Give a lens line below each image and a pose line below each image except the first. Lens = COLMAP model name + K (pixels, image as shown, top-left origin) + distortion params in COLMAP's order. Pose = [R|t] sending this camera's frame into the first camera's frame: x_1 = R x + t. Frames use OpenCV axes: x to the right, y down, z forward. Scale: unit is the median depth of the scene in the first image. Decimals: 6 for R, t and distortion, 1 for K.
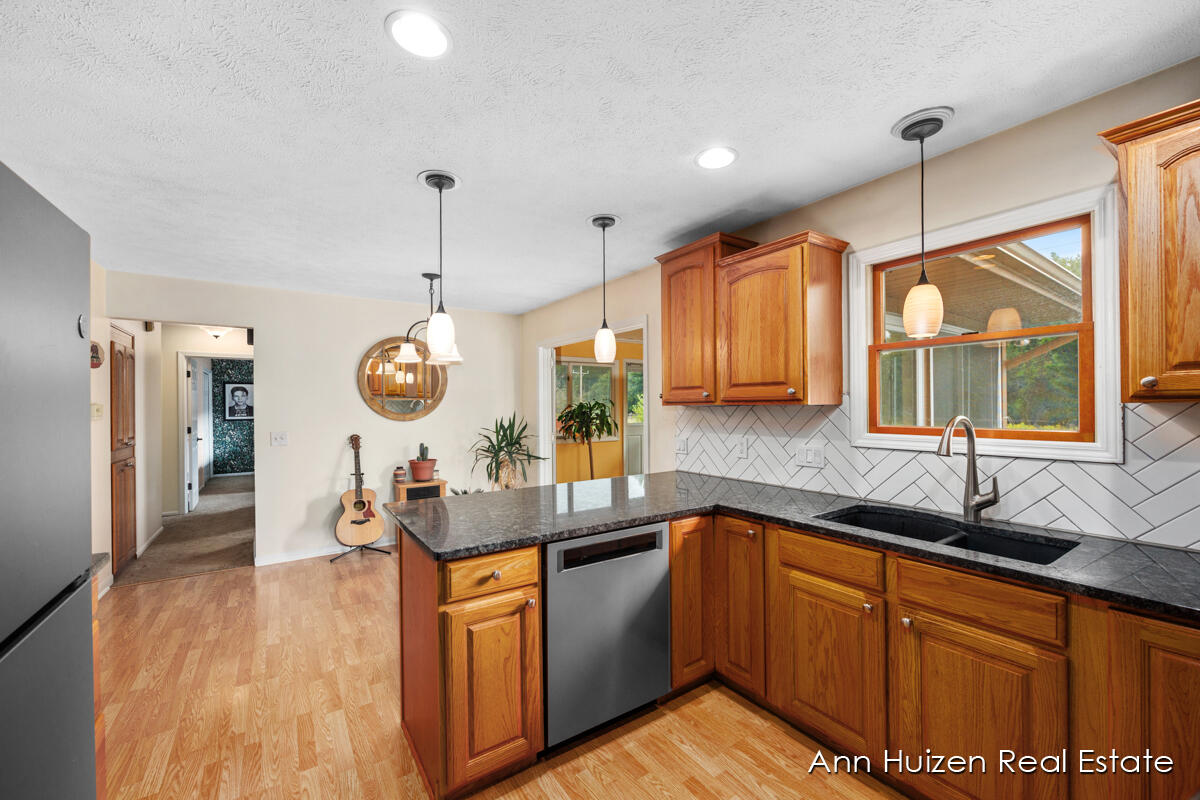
lens RADIAL K [[476.1, 0, 595.5], [0, 476.1, 404.3], [0, 0, 1]] dist [-0.001808, -0.000114]
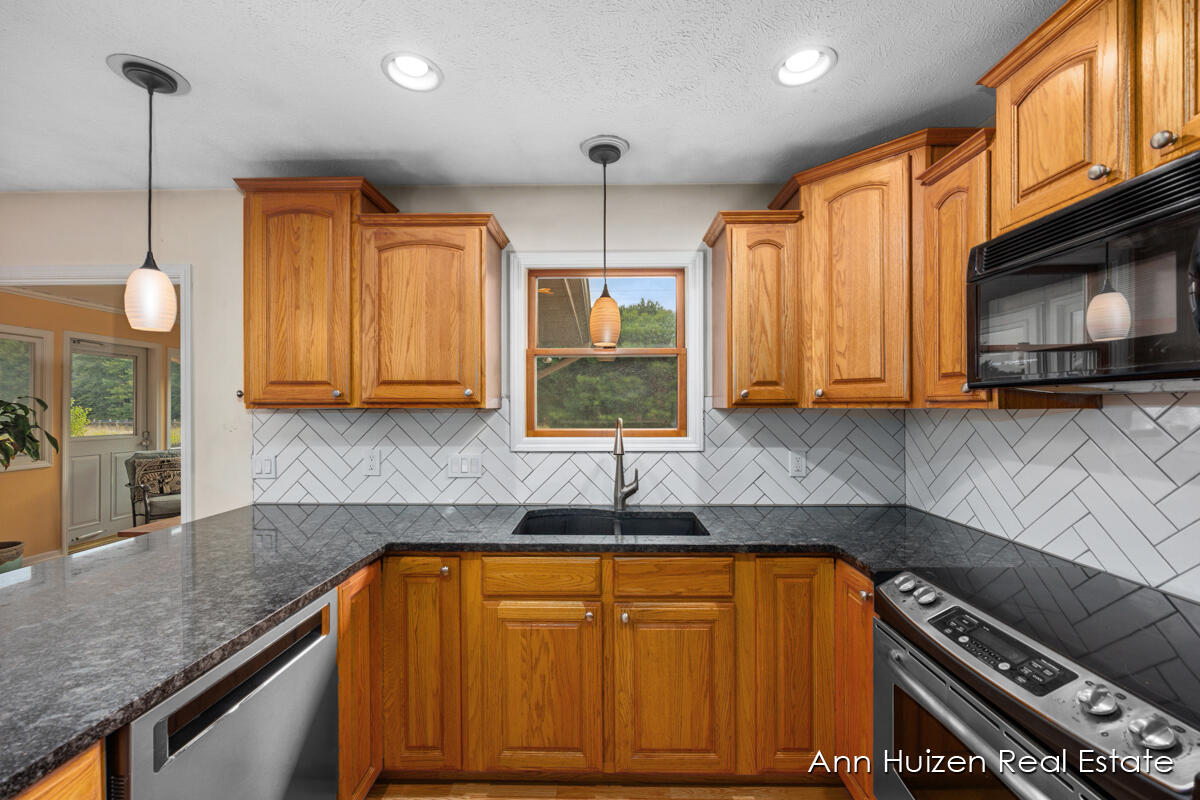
lens RADIAL K [[483.6, 0, 596.3], [0, 483.6, 406.0], [0, 0, 1]] dist [-0.002181, -0.000185]
pose [[0.569089, 0.008223, 0.822235, -0.197473], [-0.005635, 0.999966, -0.006100, 0.000969], [-0.822256, -0.001162, 0.569116, 0.343579]]
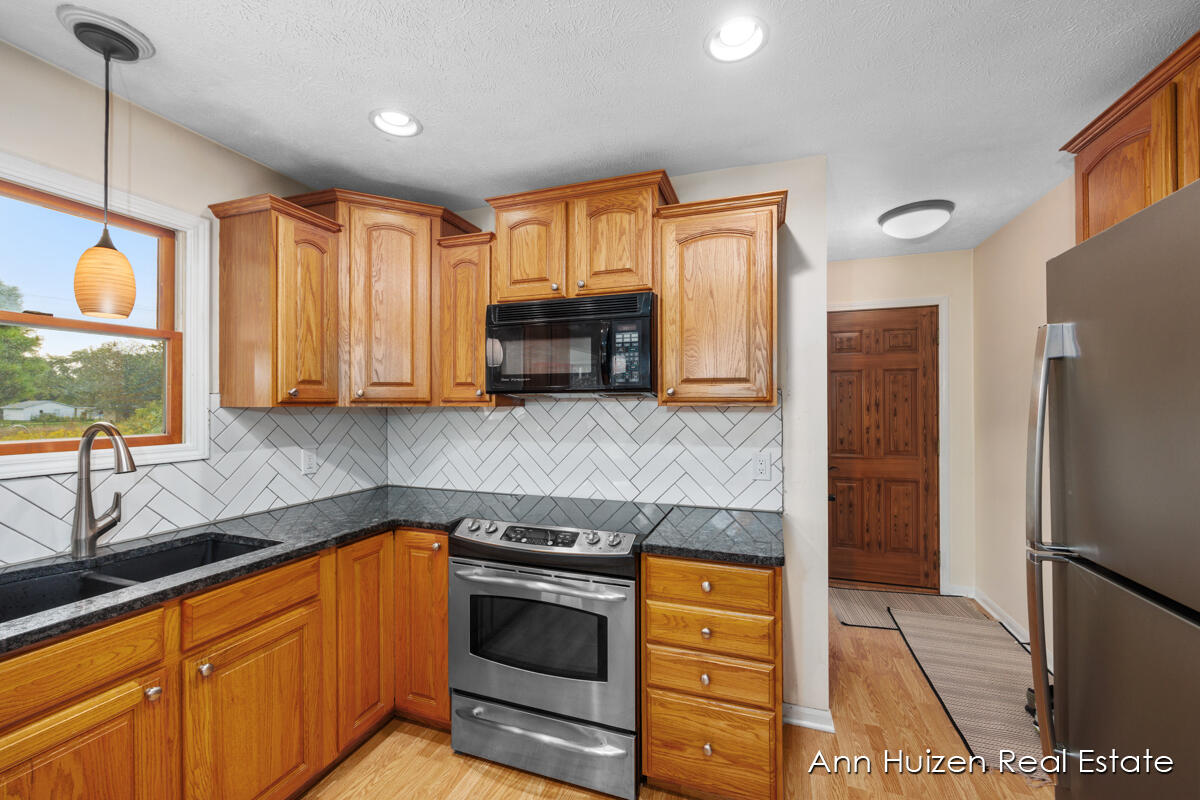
lens RADIAL K [[486.0, 0, 600.0], [0, 486.0, 400.0], [0, 0, 1]] dist [-0.000416, 0.000059]
pose [[-0.609536, 0.016420, 0.792589, -0.343751], [0.003606, 0.999833, -0.017940, 0.003398], [-0.792750, -0.008077, -0.609493, 0.747026]]
